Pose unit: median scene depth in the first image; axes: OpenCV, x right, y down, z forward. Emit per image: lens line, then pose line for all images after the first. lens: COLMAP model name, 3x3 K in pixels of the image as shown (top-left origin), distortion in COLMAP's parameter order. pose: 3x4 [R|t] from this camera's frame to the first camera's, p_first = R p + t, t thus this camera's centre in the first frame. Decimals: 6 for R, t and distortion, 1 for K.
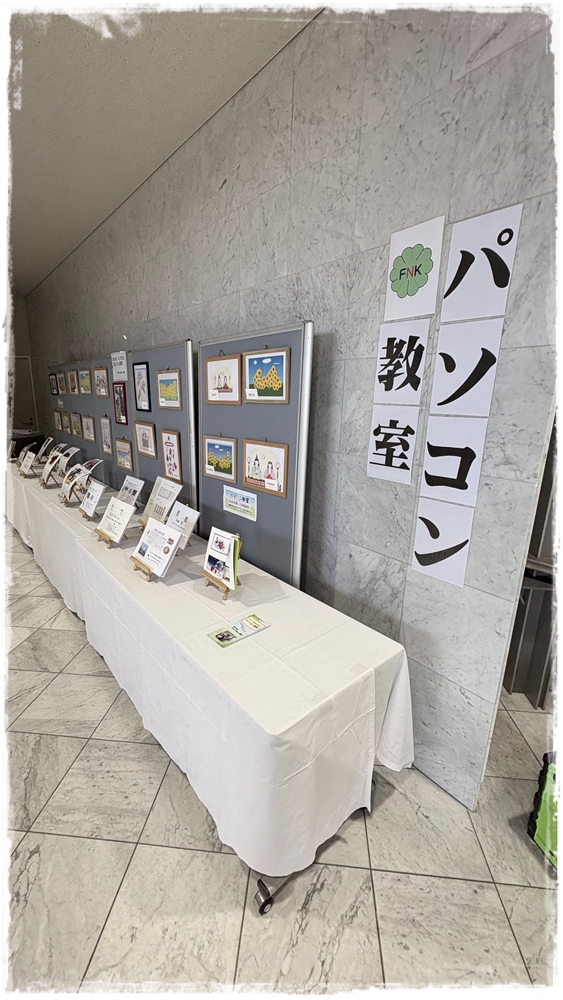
lens RADIAL K [[397.7, 0, 280.0], [0, 397.7, 503.7], [0, 0, 1]] dist [0.001991, 0.000322]
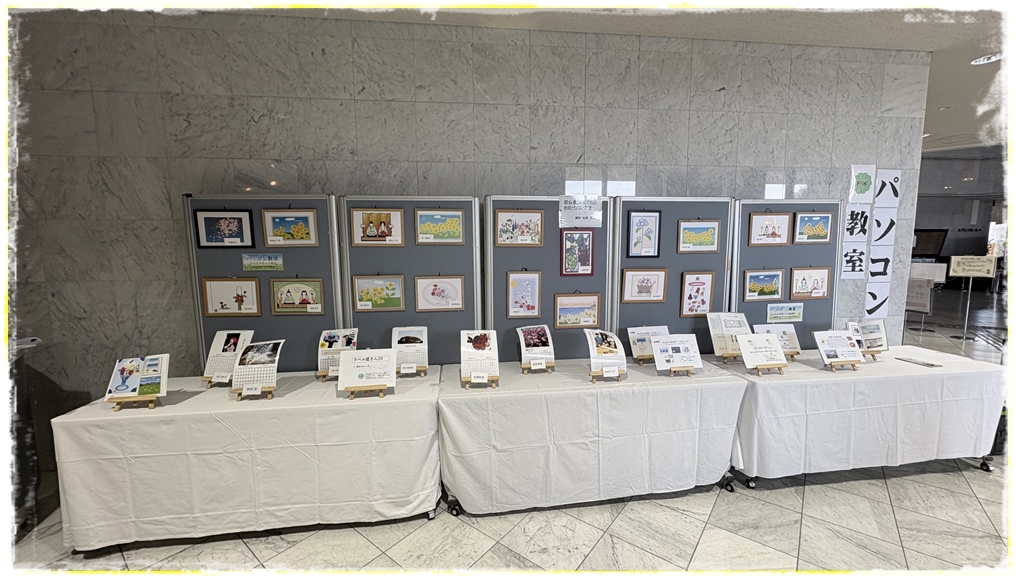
lens RADIAL K [[394.2, 0, 507.2], [0, 394.2, 287.4], [0, 0, 1]] dist [0.001291, 0.000042]
pose [[0.556742, -0.129352, 0.820552, -2.312064], [0.229341, 0.973344, -0.002169, -0.405065], [-0.798399, 0.189394, 0.571567, 1.243440]]
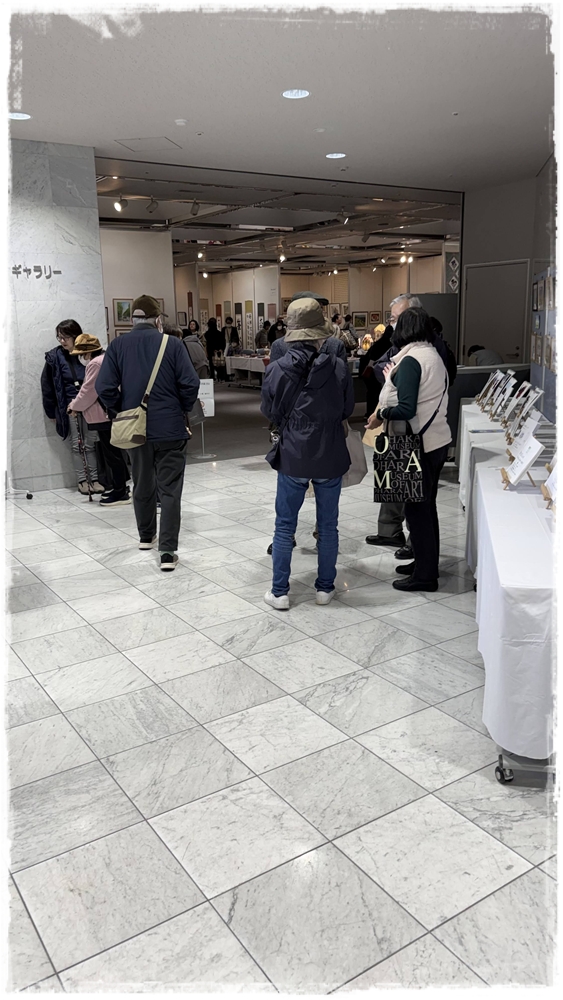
lens RADIAL K [[763.9, 0, 281.8], [0, 763.9, 500.0], [0, 0, 1]] dist [0.000101, 0.000046]
pose [[0.620753, 0.139065, -0.771574, 0.791615], [-0.158383, 0.986095, 0.050305, 0.201023], [0.767841, 0.090978, 0.634147, -0.610930]]
